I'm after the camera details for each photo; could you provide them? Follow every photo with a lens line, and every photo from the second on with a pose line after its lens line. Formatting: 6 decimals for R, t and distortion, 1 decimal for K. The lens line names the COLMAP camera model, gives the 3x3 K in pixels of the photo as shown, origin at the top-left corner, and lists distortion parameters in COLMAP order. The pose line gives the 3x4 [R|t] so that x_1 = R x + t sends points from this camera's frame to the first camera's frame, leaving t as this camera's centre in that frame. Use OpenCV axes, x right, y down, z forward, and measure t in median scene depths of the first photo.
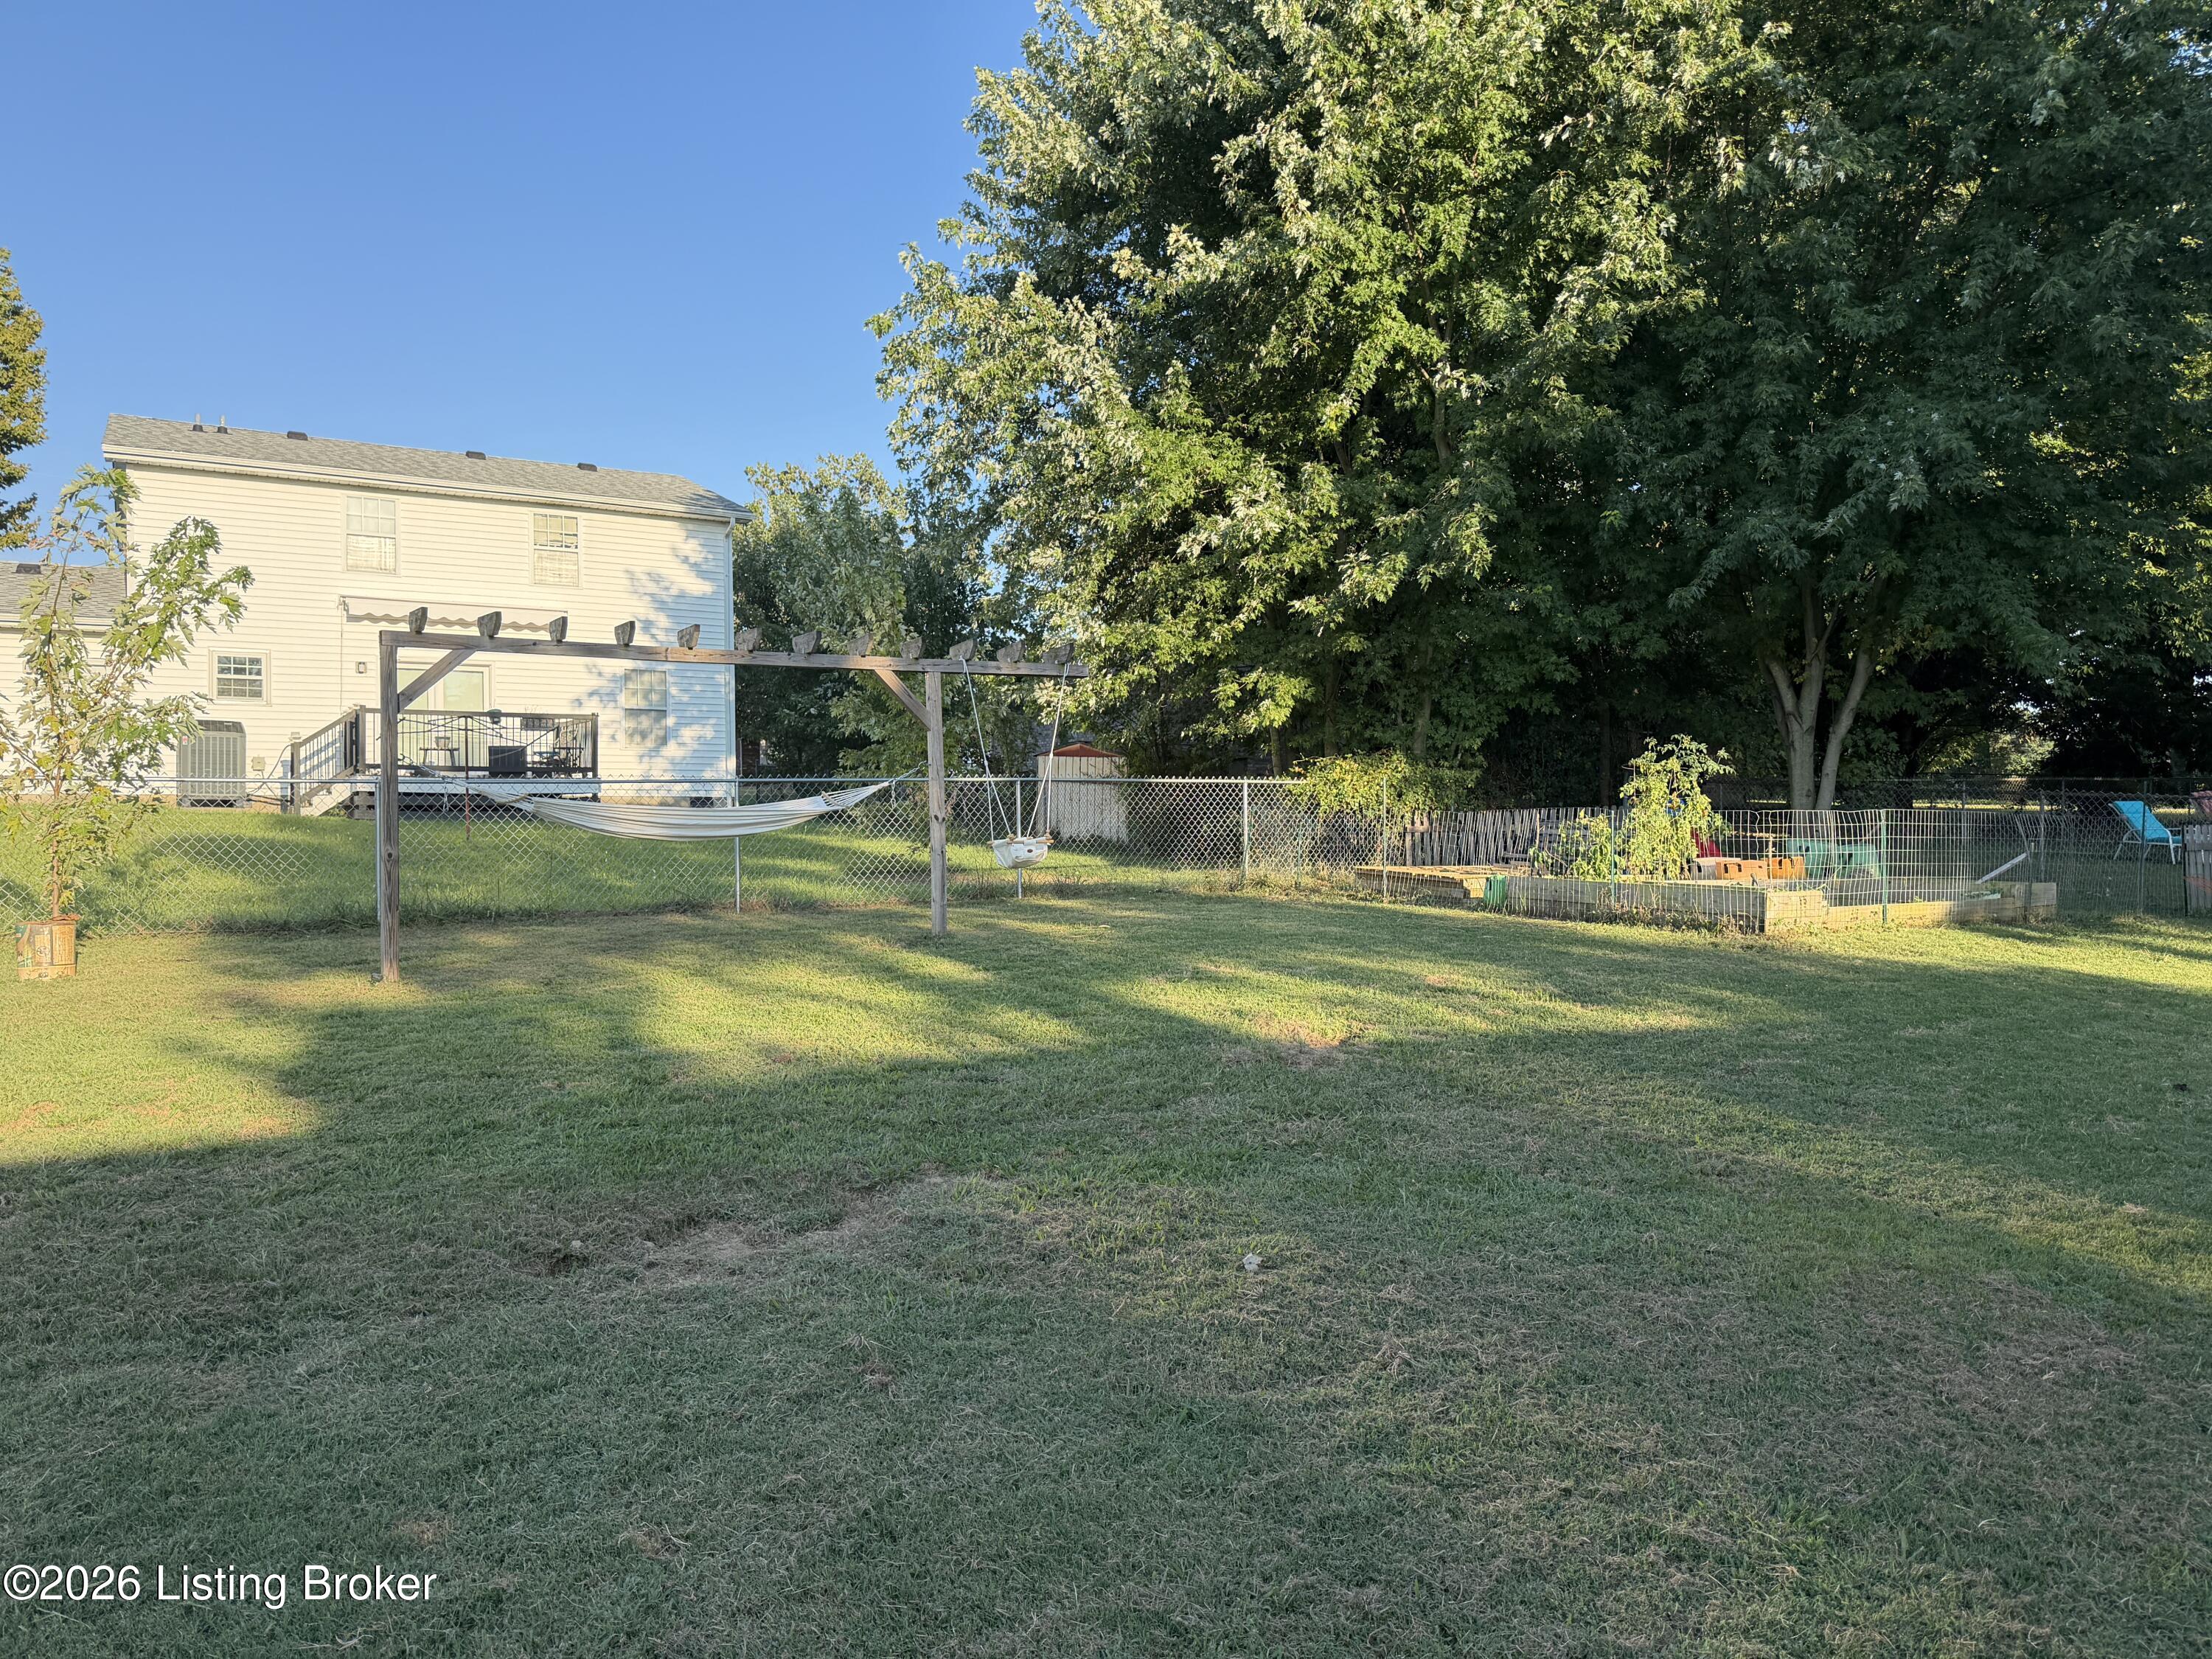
lens RADIAL K [[1543.9, 0, 1115.6], [0, 1543.9, 833.7], [0, 0, 1]] dist [0.059371, -0.079358]
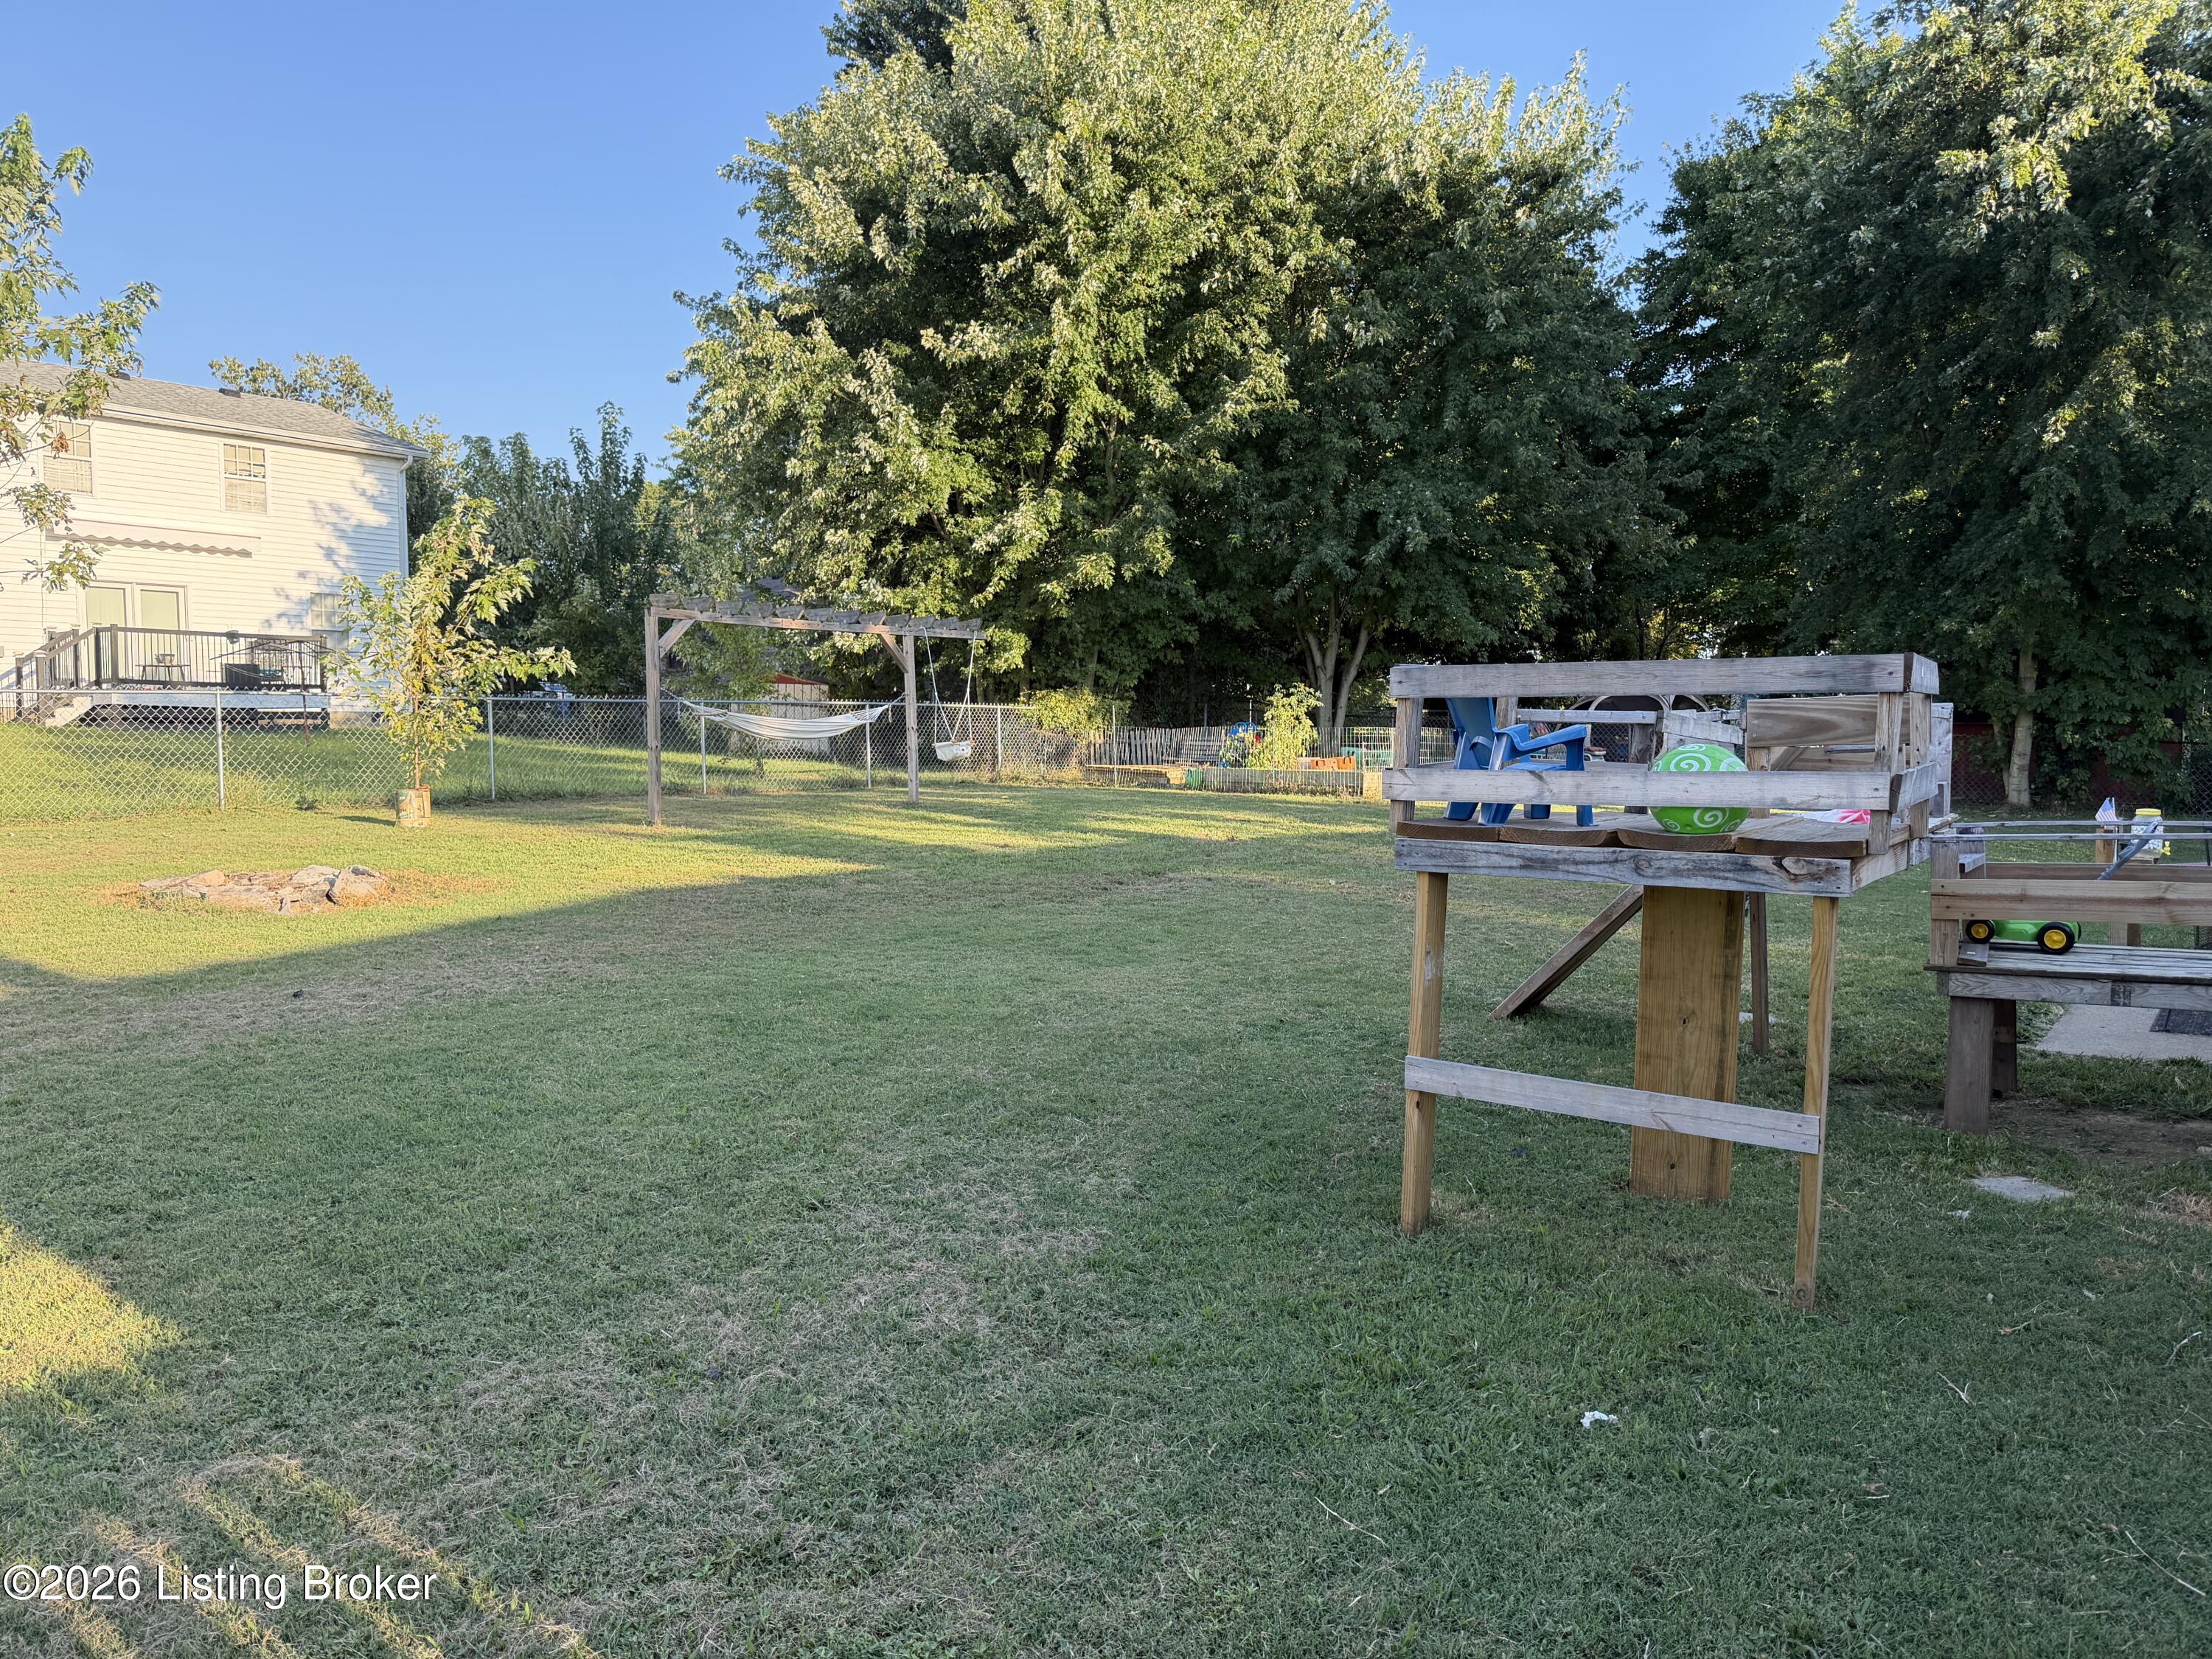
lens RADIAL K [[1543.9, 0, 1109.6], [0, 1543.9, 844.2], [0, 0, 1]] dist [0.059371, -0.079358]
pose [[0.932843, -0.020088, 0.359722, -0.371607], [0.000199, 0.998473, 0.055240, 0.015710], [-0.360283, -0.051459, 0.931423, -0.416357]]
